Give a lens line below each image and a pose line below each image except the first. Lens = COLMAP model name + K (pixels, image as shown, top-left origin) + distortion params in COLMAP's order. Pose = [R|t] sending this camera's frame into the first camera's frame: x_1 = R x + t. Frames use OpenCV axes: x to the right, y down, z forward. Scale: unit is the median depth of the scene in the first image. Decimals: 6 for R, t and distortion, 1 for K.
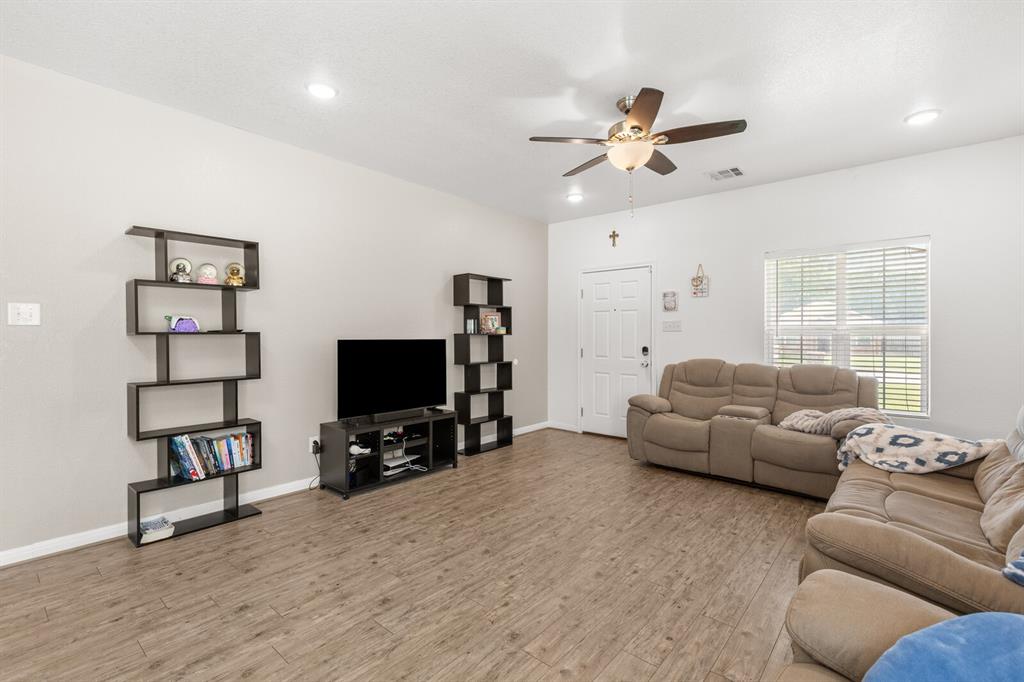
lens RADIAL K [[464.3, 0, 507.1], [0, 464.3, 333.8], [0, 0, 1]] dist [0.007986, -0.001477]
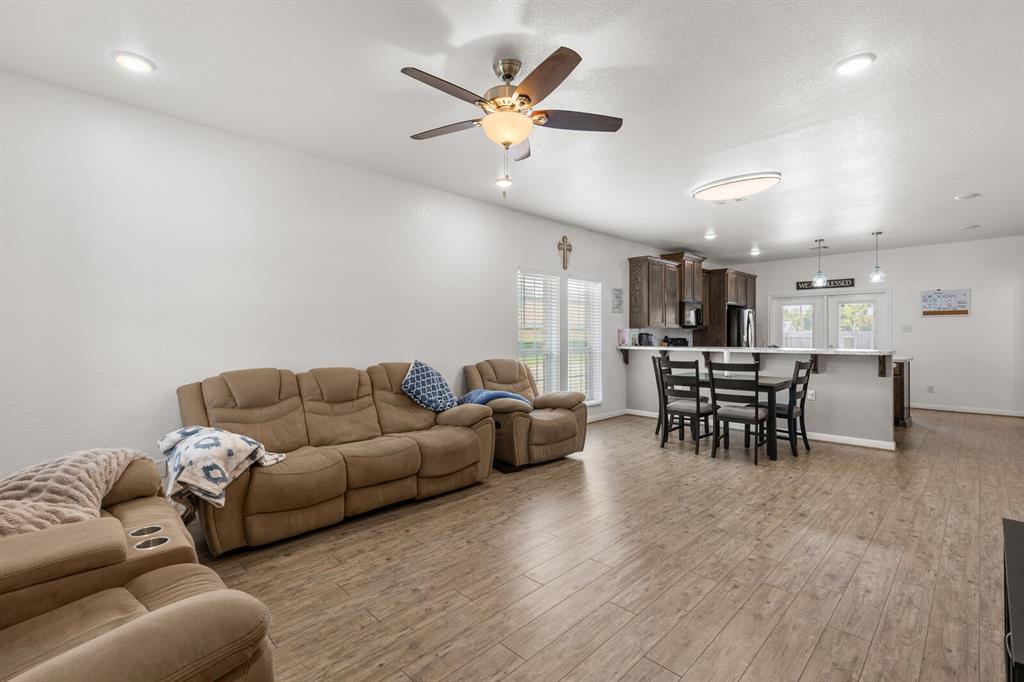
lens RADIAL K [[464.3, 0, 512.3], [0, 464.3, 335.6], [0, 0, 1]] dist [0.007986, -0.001477]
pose [[-0.997810, -0.002613, 0.066089, 0.161036], [-0.002402, 0.999992, 0.003273, 0.003256], [-0.066097, 0.003107, -0.997808, 1.516671]]
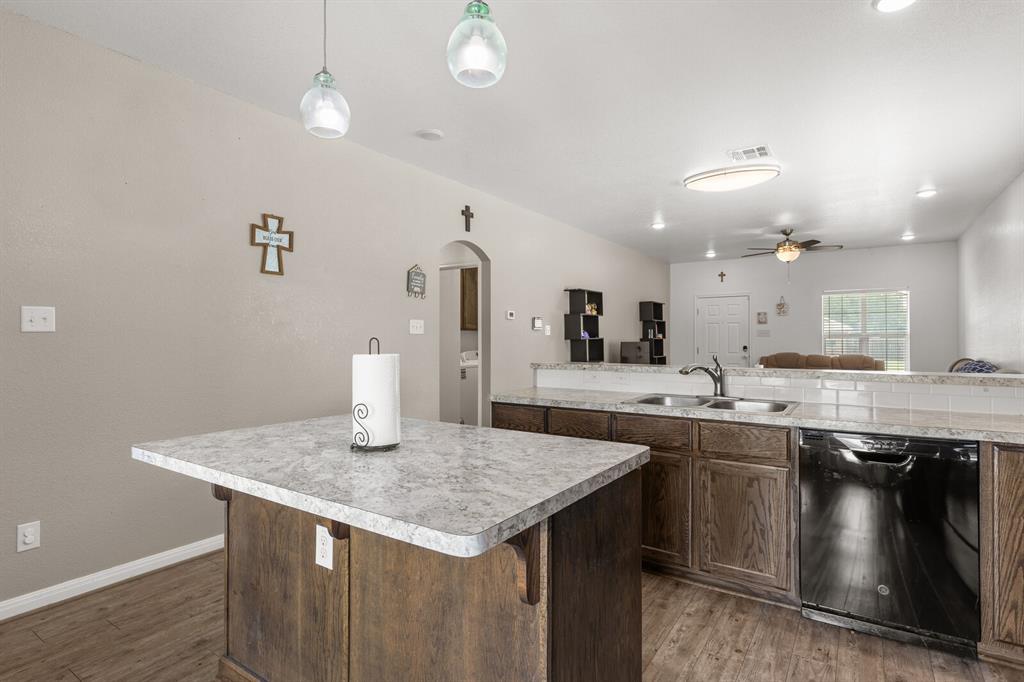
lens RADIAL K [[525.5, 0, 514.1], [0, 525.5, 335.1], [0, 0, 1]] dist [0.004311, 0.000526]
pose [[0.992620, -0.000500, 0.121262, -1.045009], [0.001168, 0.999985, -0.005442, -0.000590], [-0.121258, 0.005544, 0.992606, -1.028441]]
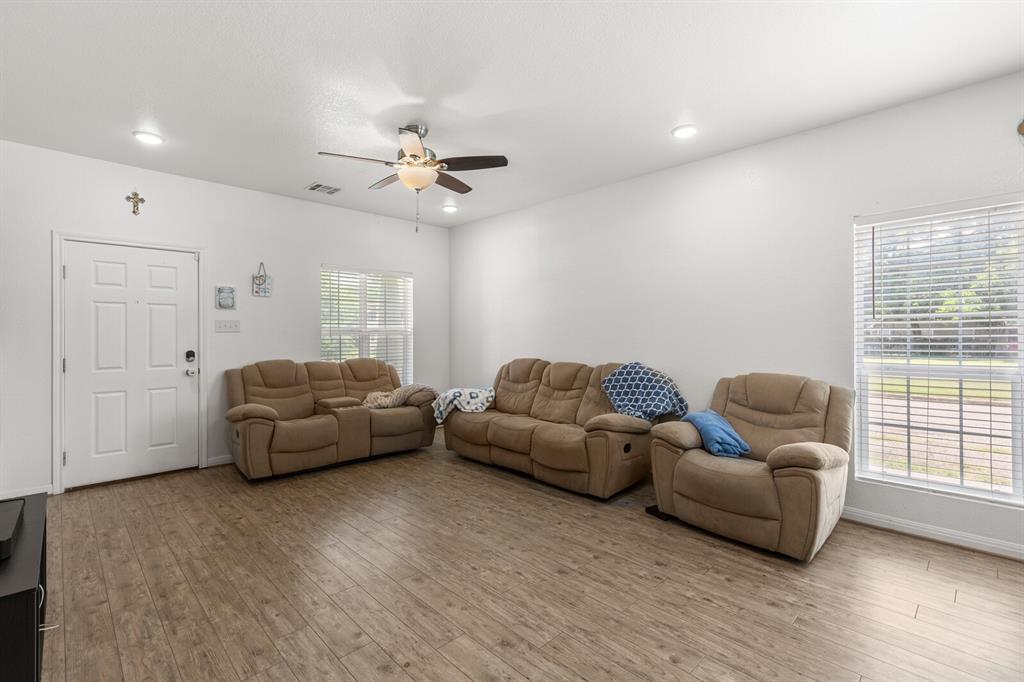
lens RADIAL K [[464.3, 0, 507.1], [0, 464.3, 335.5], [0, 0, 1]] dist [0.007986, -0.001477]
pose [[0.085220, -0.005223, 0.996348, -0.684183], [0.001378, 0.999986, 0.005124, -0.003997], [-0.996361, 0.000936, 0.085226, 0.560208]]
